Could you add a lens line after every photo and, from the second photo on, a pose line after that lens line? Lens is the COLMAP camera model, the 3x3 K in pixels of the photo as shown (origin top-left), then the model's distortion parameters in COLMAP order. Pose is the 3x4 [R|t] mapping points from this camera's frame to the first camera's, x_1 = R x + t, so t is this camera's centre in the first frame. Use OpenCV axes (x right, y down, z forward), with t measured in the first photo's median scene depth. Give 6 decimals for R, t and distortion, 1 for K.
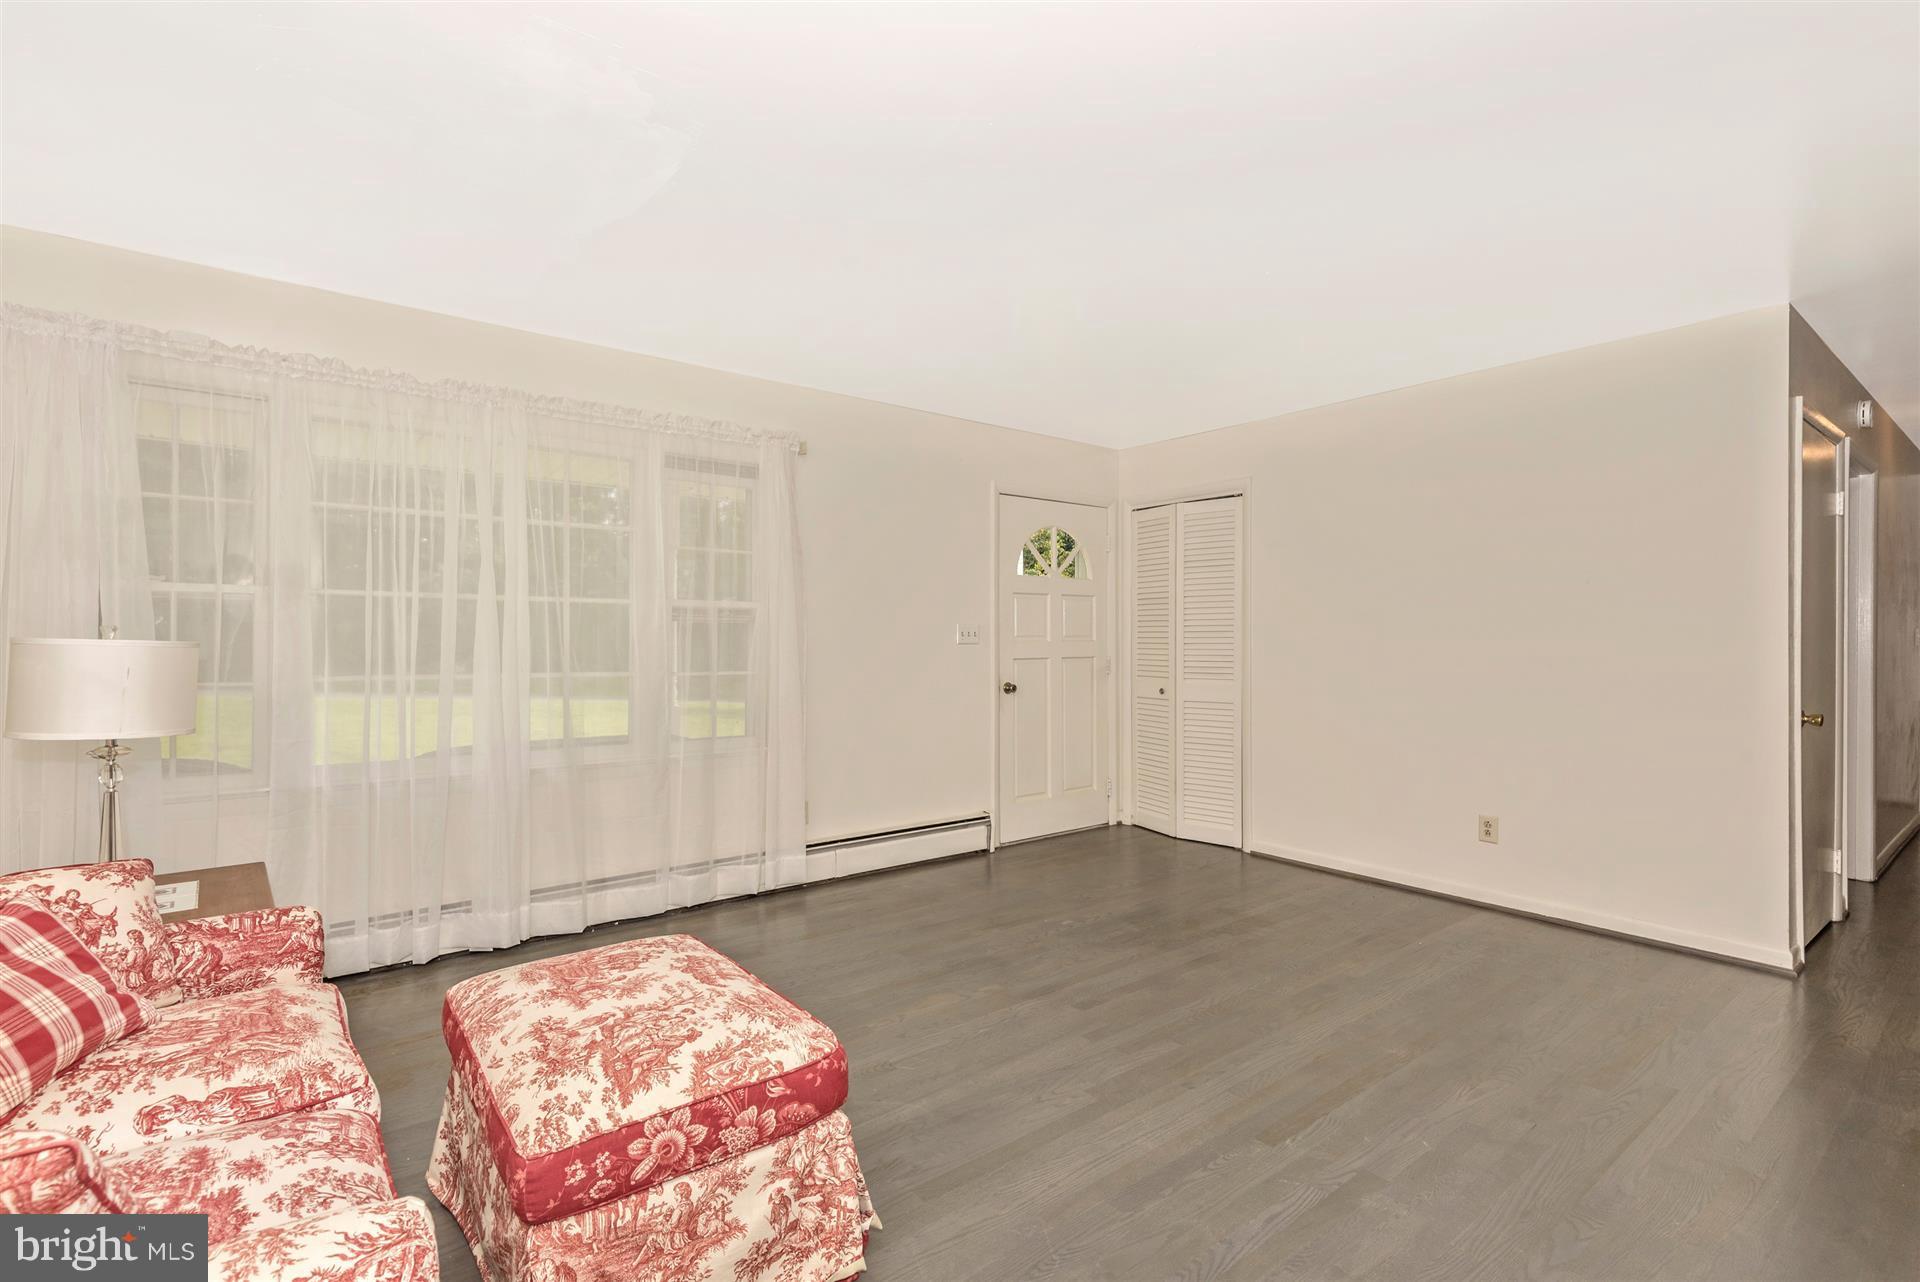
lens RADIAL K [[866.4, 0, 962.7], [0, 866.4, 637.9], [0, 0, 1]] dist [0.044134, -0.024034]
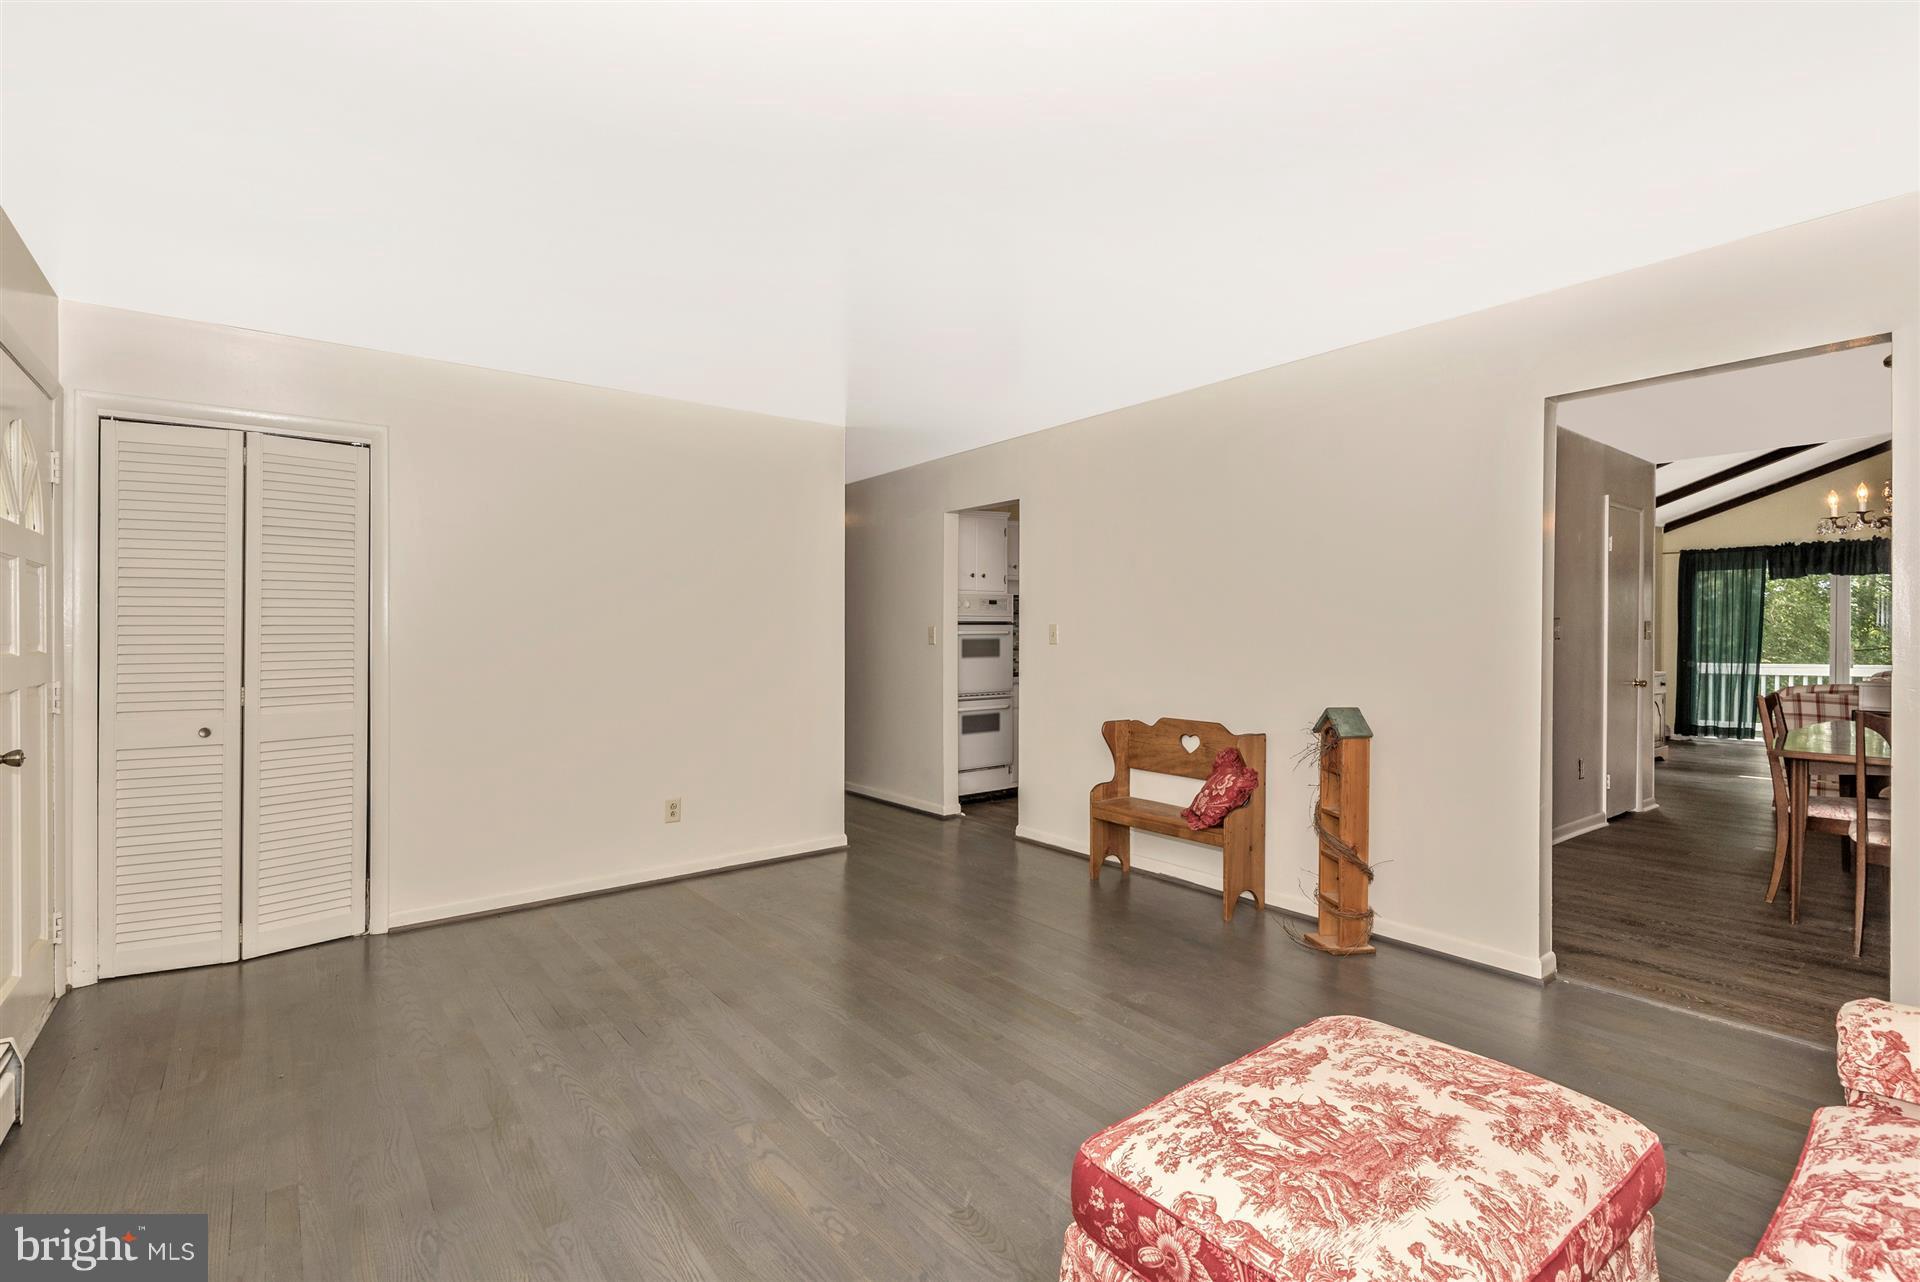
lens RADIAL K [[888.9, 0, 967.4], [0, 888.9, 640.2], [0, 0, 1]] dist [0.017980, -0.005614]
pose [[-0.002008, -0.010186, 0.999946, -0.862020], [0.003827, 0.999941, 0.010194, -0.016031], [-0.999991, 0.003848, -0.001969, 1.001506]]
